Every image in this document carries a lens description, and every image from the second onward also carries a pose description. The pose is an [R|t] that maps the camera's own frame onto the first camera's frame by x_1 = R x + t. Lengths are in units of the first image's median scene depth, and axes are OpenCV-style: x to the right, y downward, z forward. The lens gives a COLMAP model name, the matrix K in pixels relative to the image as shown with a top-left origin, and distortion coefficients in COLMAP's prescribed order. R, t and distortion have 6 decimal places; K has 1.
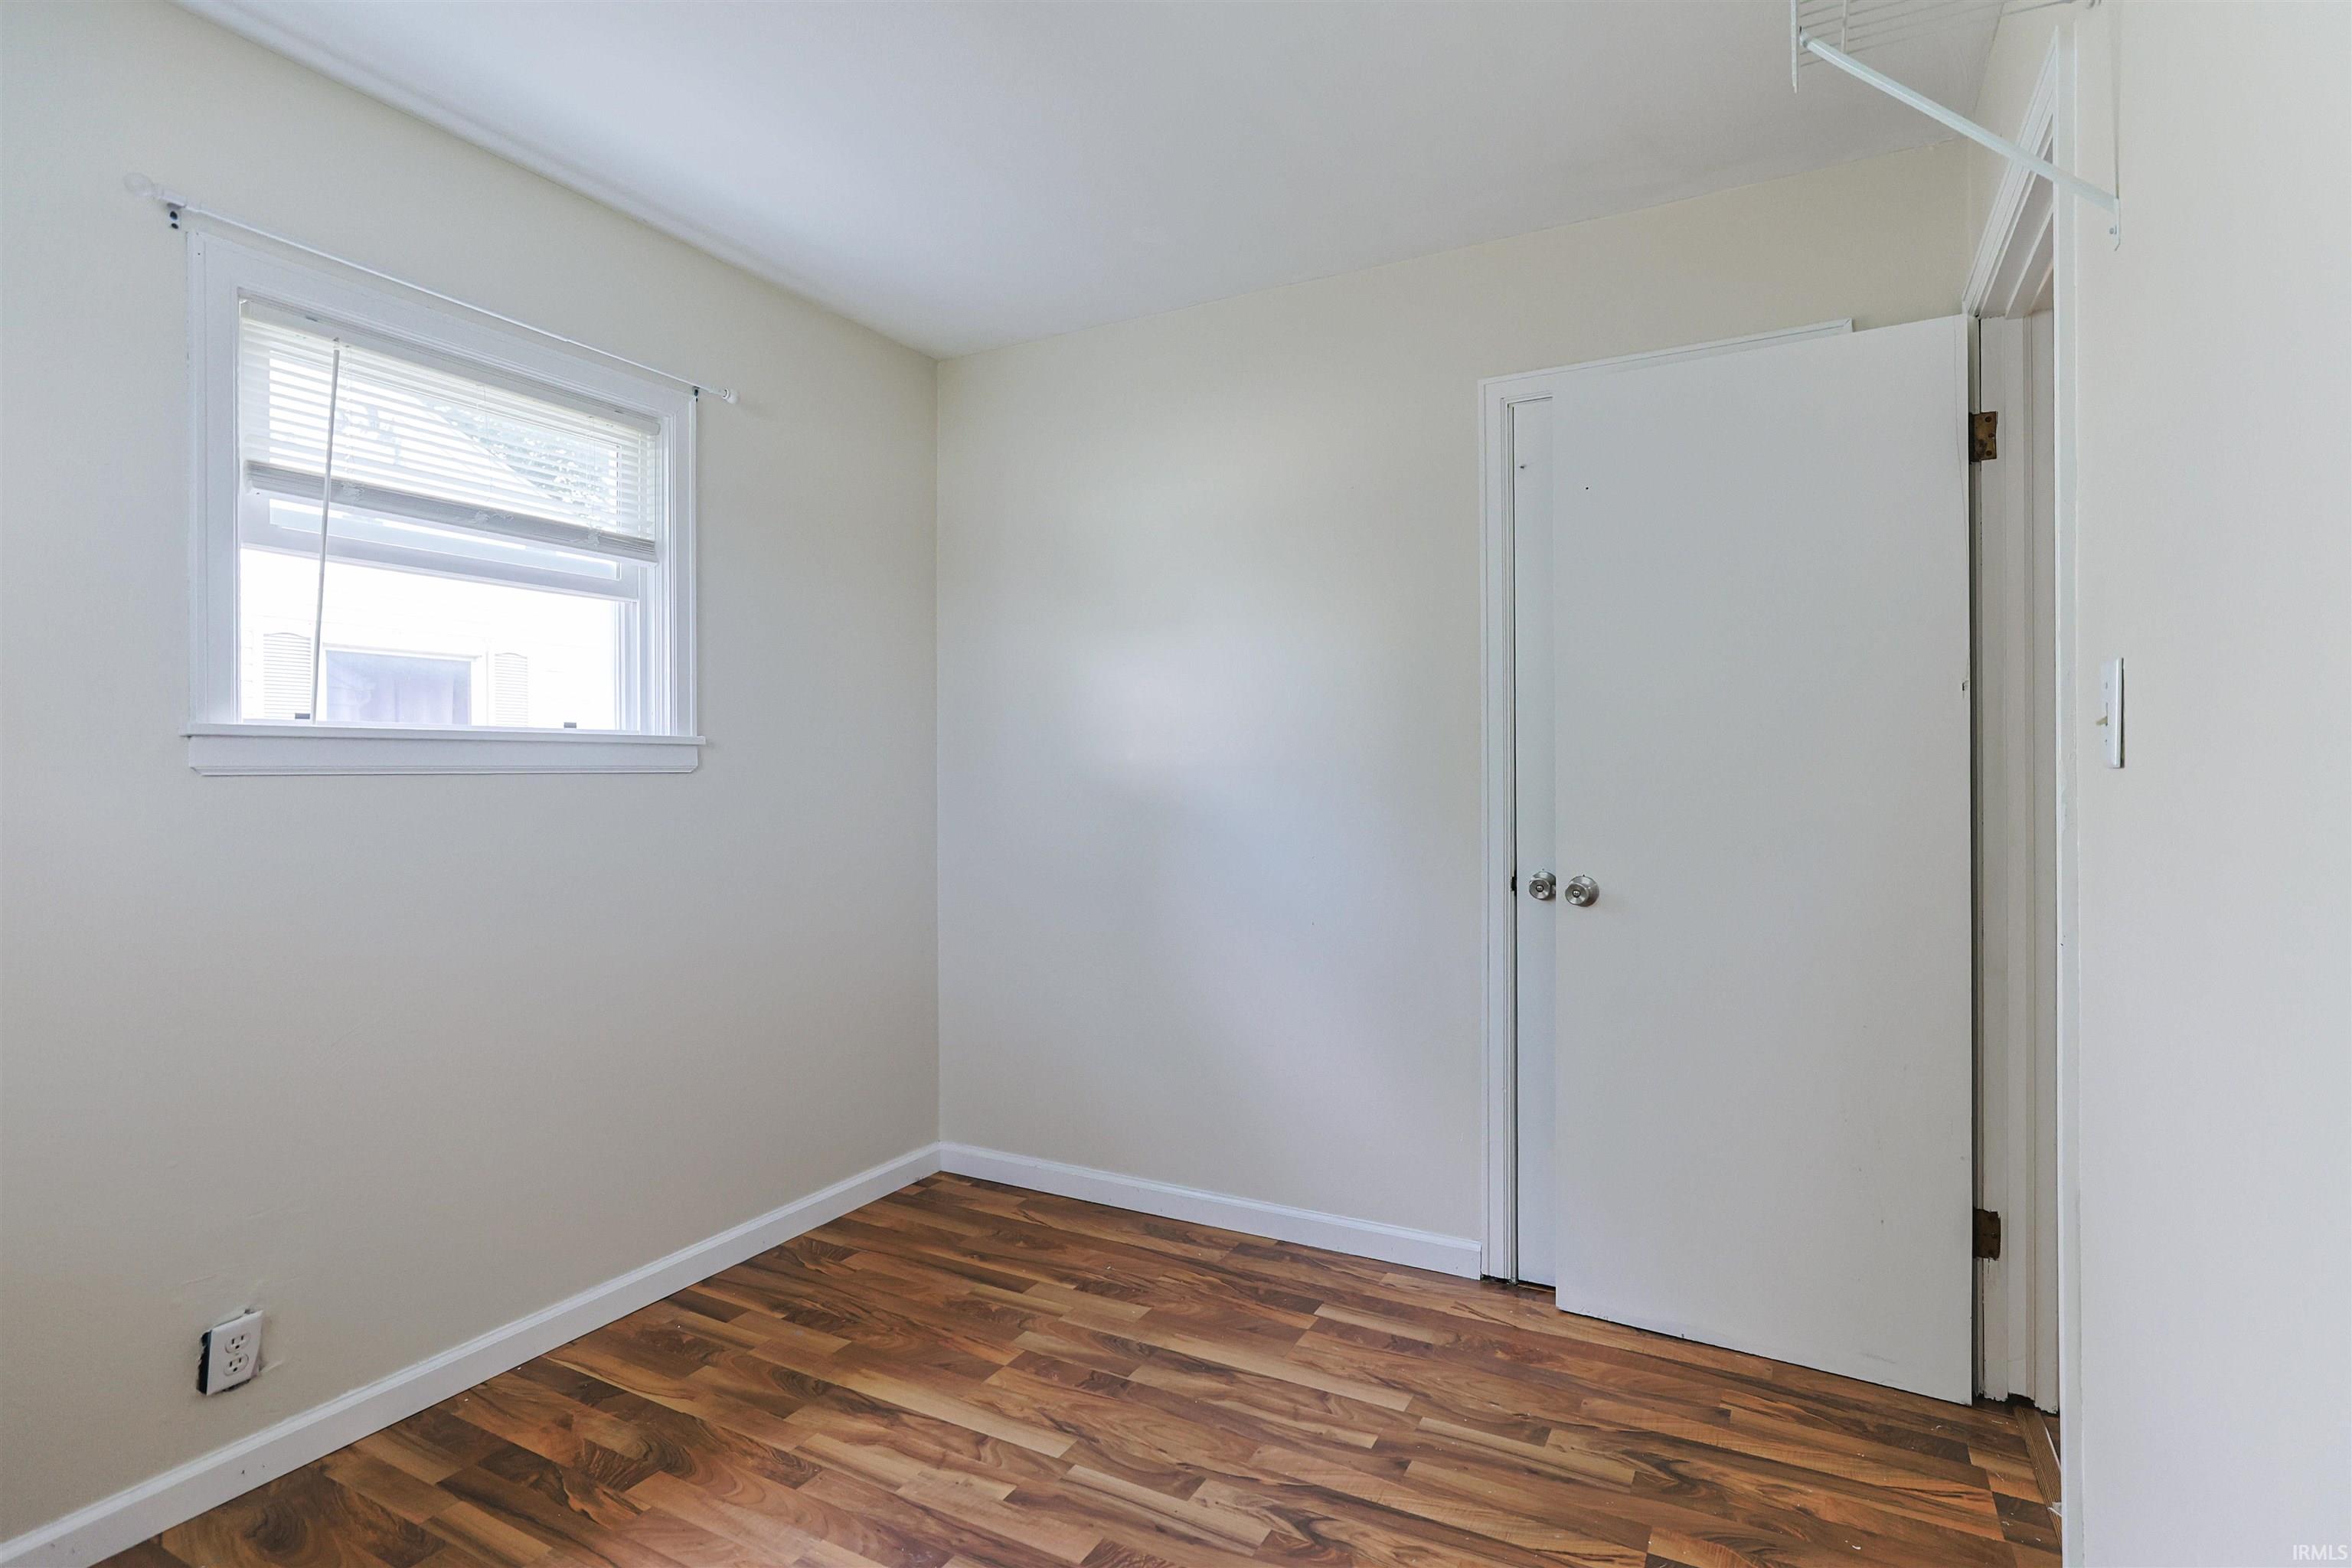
lens RADIAL K [[1190.5, 0, 1178.6], [0, 1190.5, 759.0], [0, 0, 1]] dist [-0.025011, 0.015857]
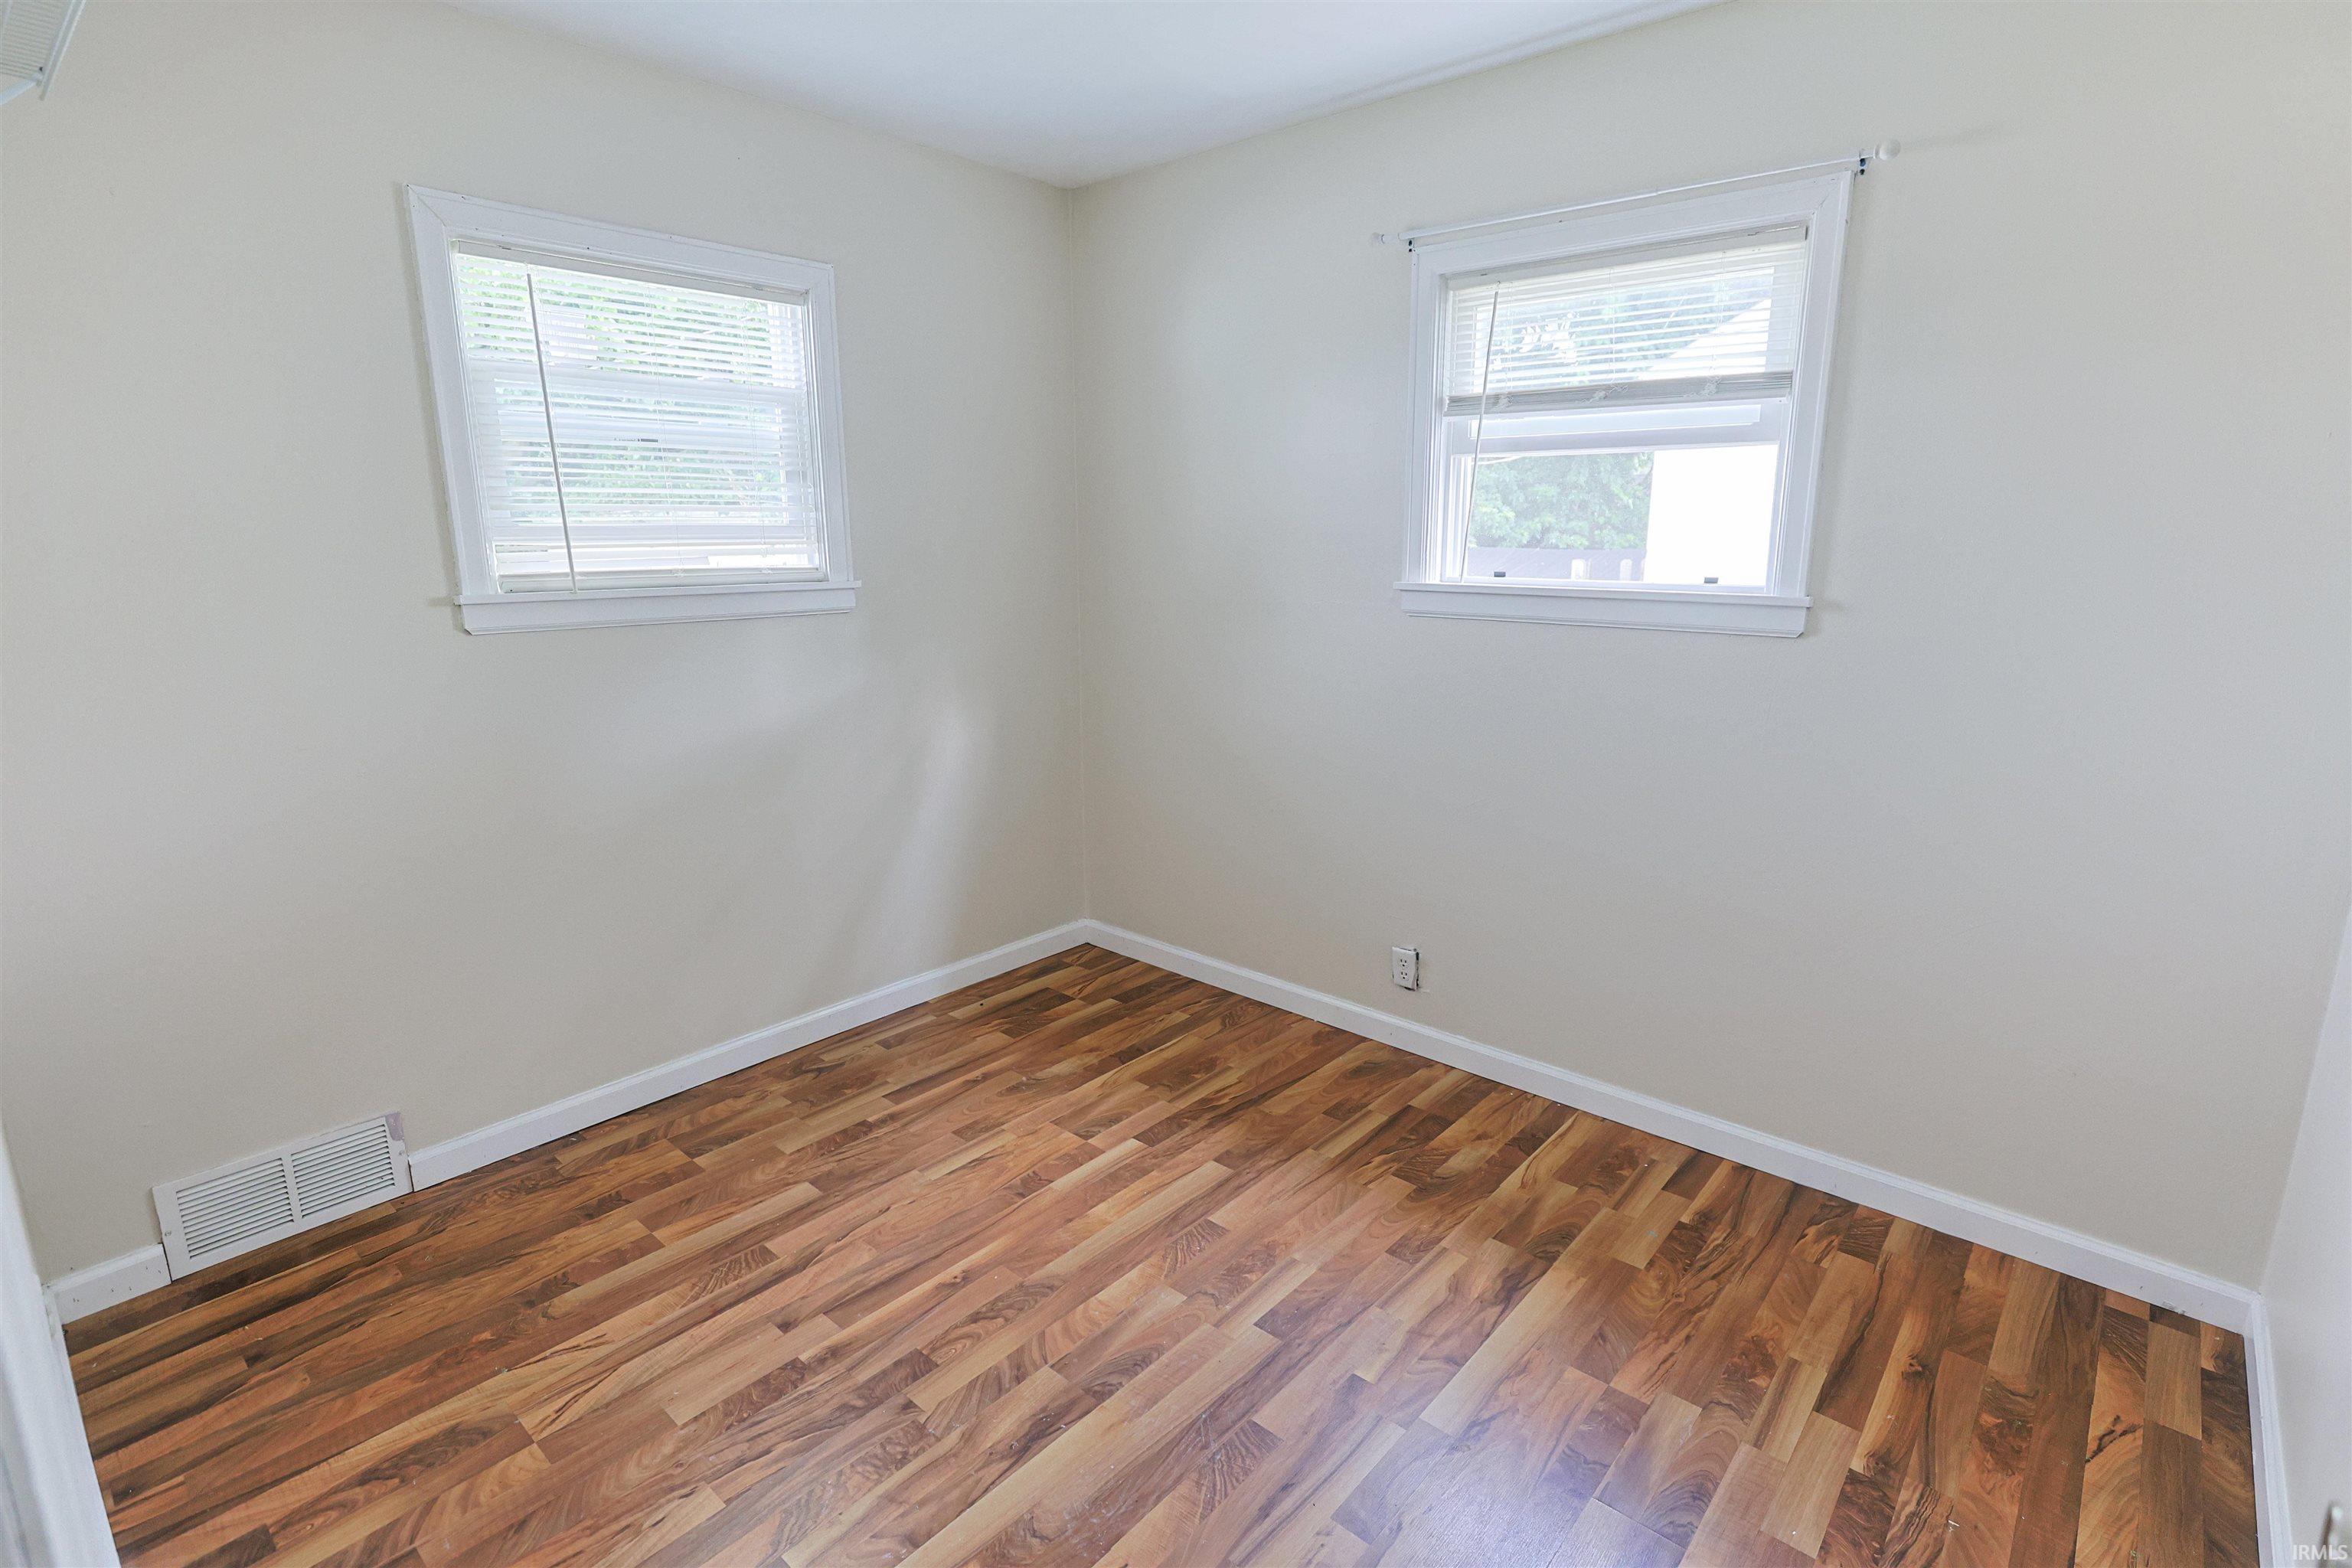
lens RADIAL K [[1112.8, 0, 1170.9], [0, 1112.8, 766.6], [0, 0, 1]] dist [0.001549, 0.000280]
pose [[-0.228288, 0.206184, -0.951511, 0.584956], [0.011160, 0.977808, 0.209205, -0.085163], [0.973530, 0.037140, -0.225523, 0.857337]]
